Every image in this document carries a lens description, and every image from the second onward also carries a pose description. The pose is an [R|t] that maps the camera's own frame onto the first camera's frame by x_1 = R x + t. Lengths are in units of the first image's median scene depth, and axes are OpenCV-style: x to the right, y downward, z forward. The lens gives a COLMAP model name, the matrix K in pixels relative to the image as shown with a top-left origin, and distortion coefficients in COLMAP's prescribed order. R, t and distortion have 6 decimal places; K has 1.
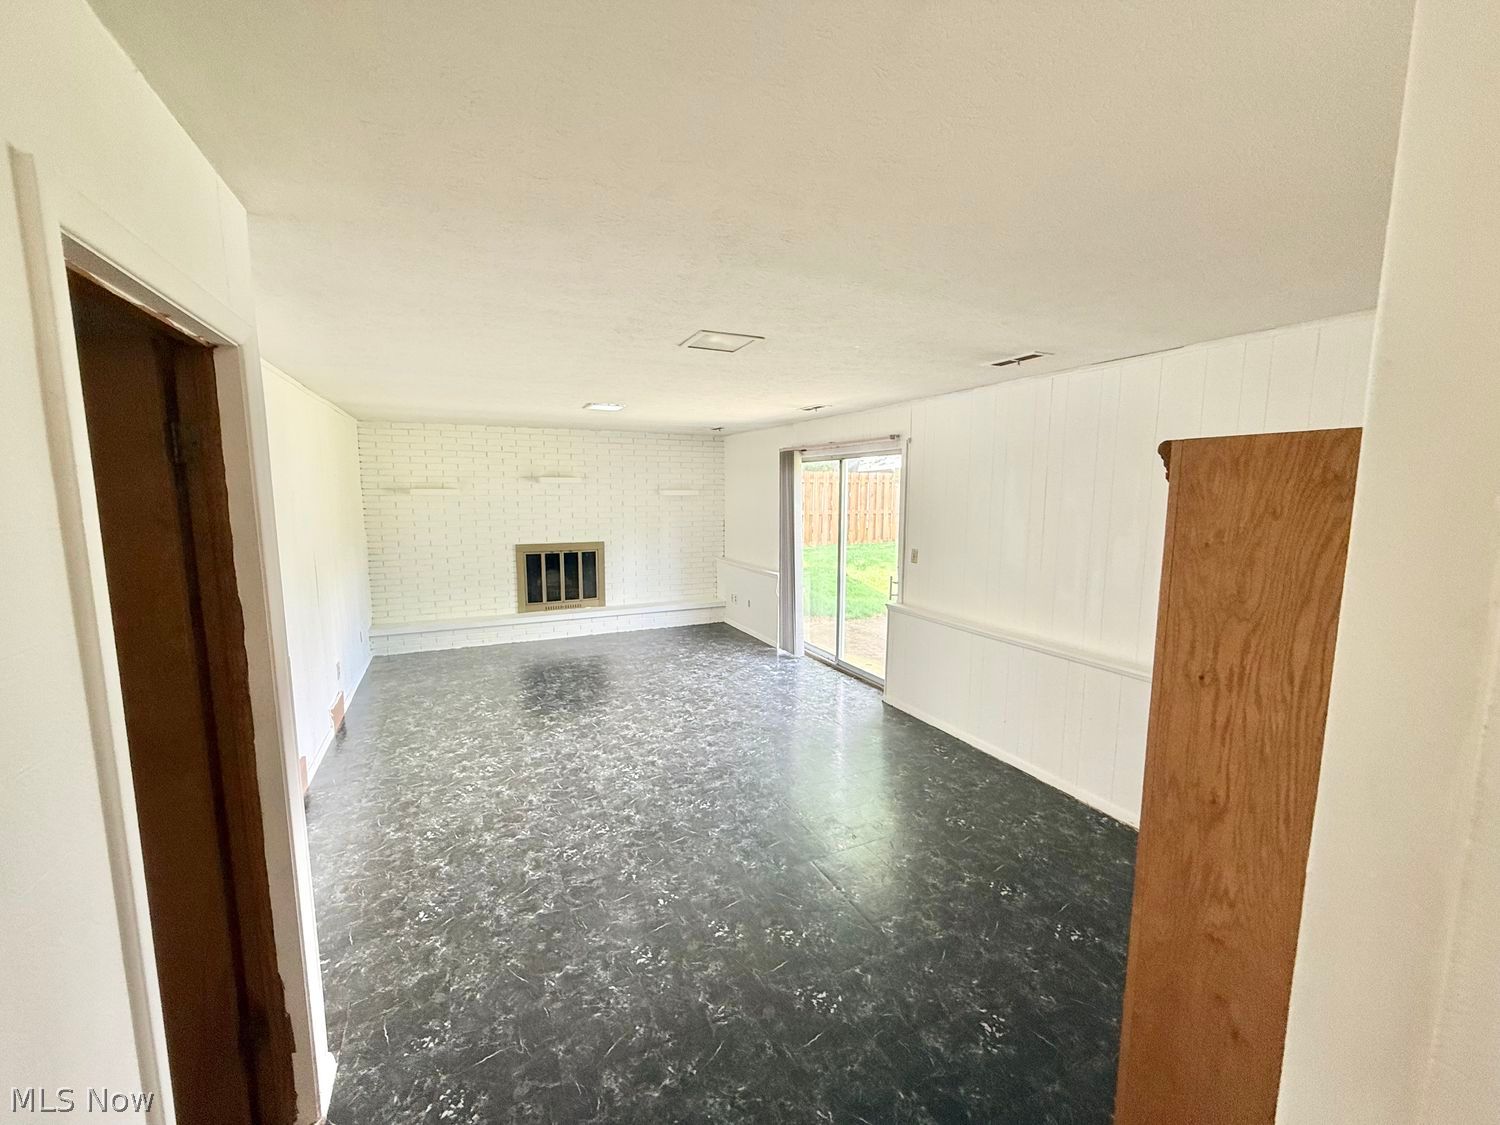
lens RADIAL K [[600.2, 0, 743.5], [0, 600.2, 564.3], [0, 0, 1]] dist [-0.000103, -0.000181]
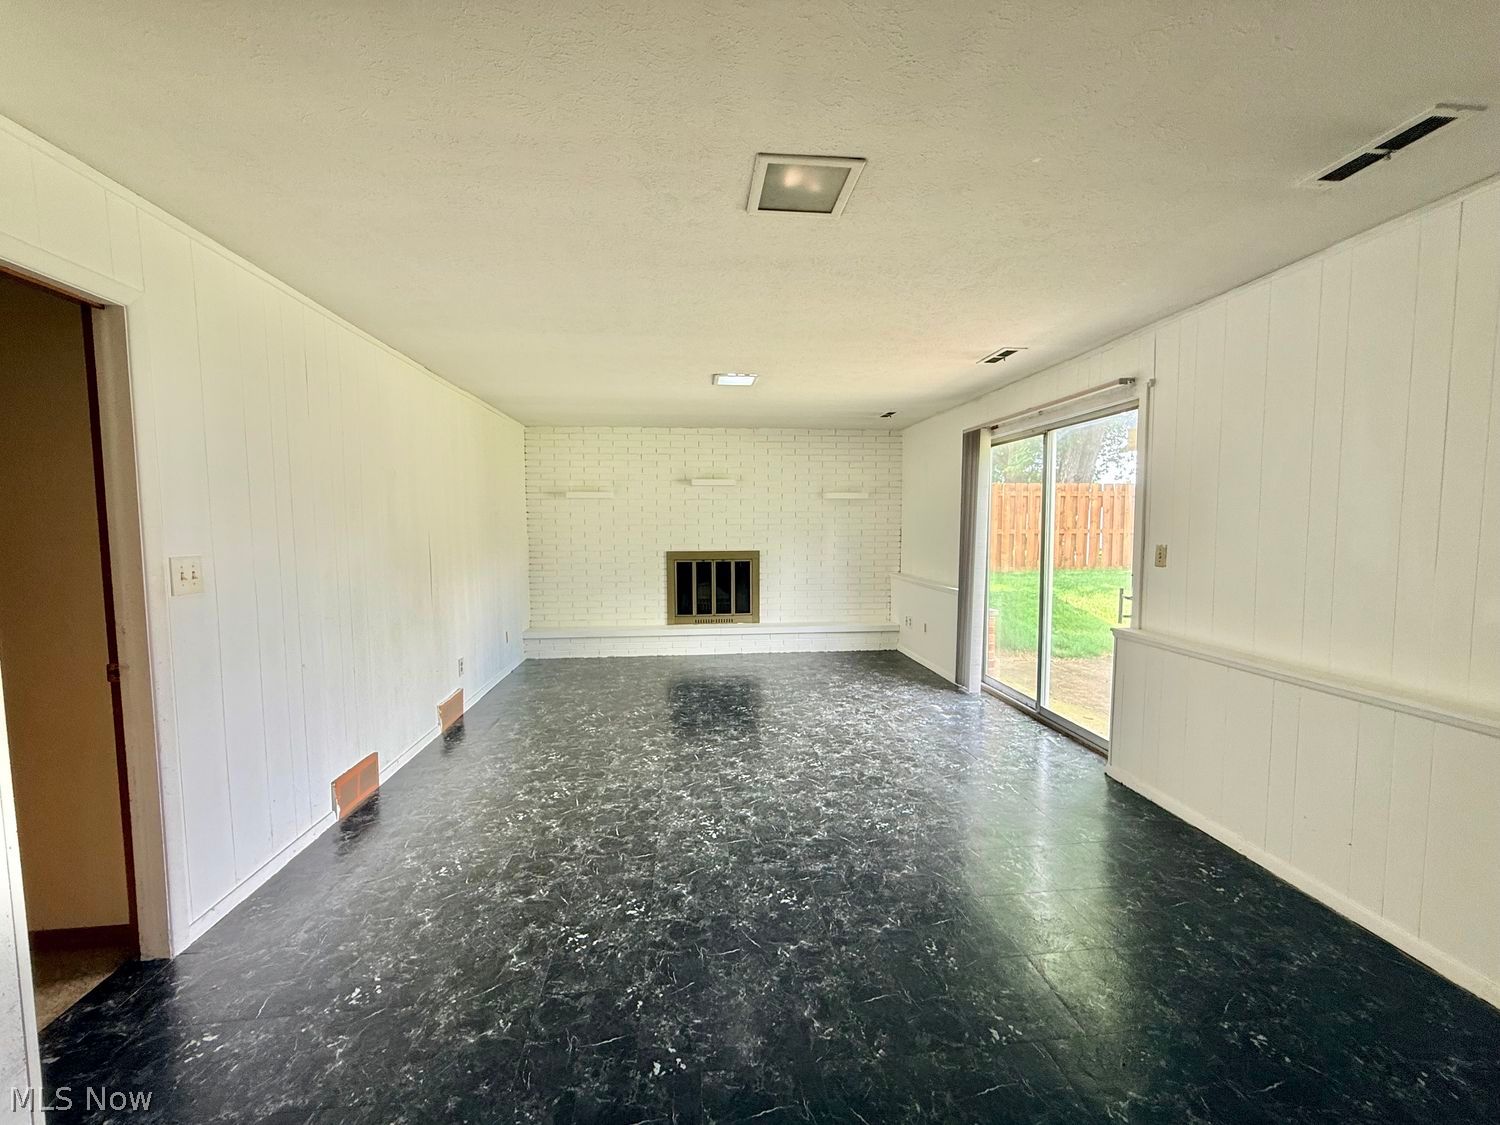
lens RADIAL K [[600.2, 0, 744.0], [0, 600.2, 563.2], [0, 0, 1]] dist [-0.000103, -0.000181]
pose [[0.941594, 0.016756, -0.336332, 0.068429], [-0.035867, 0.998070, -0.050691, 0.038511], [0.334834, 0.059793, 0.940378, 0.206670]]
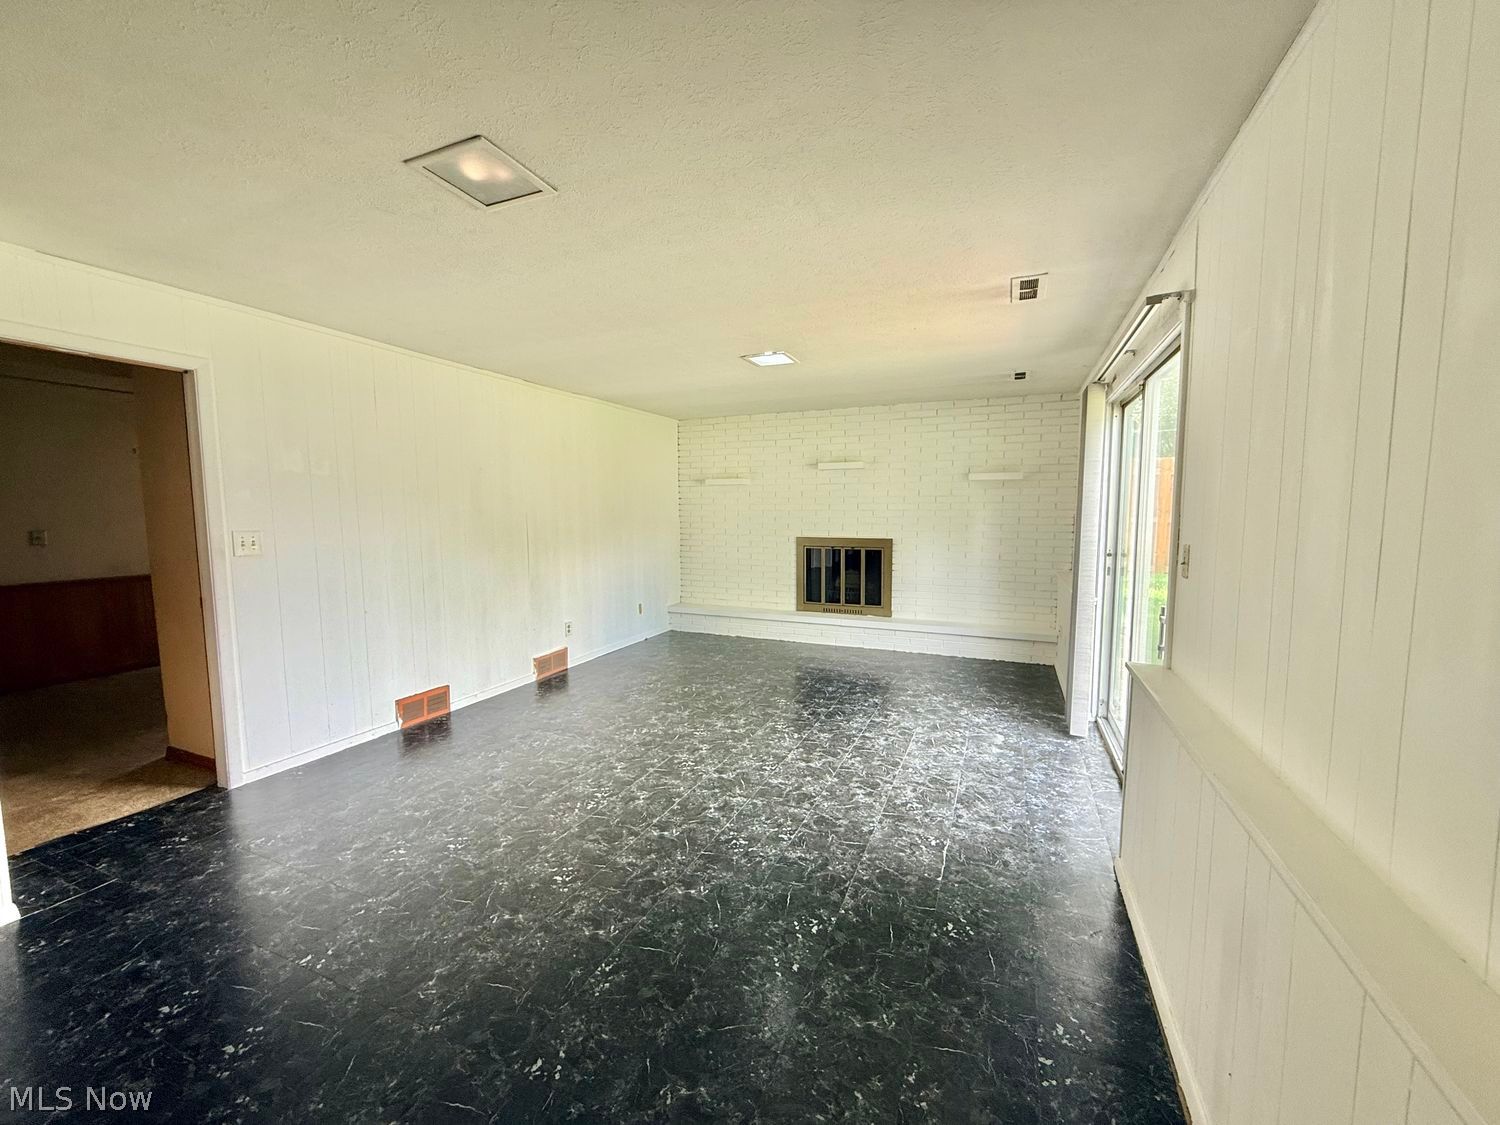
lens RADIAL K [[600.2, 0, 741.7], [0, 600.2, 559.8], [0, 0, 1]] dist [-0.000103, -0.000181]
pose [[0.655992, 0.060927, -0.752305, 0.356968], [-0.090230, 0.995919, 0.001977, 0.011465], [0.749355, 0.066583, 0.658812, 0.426304]]
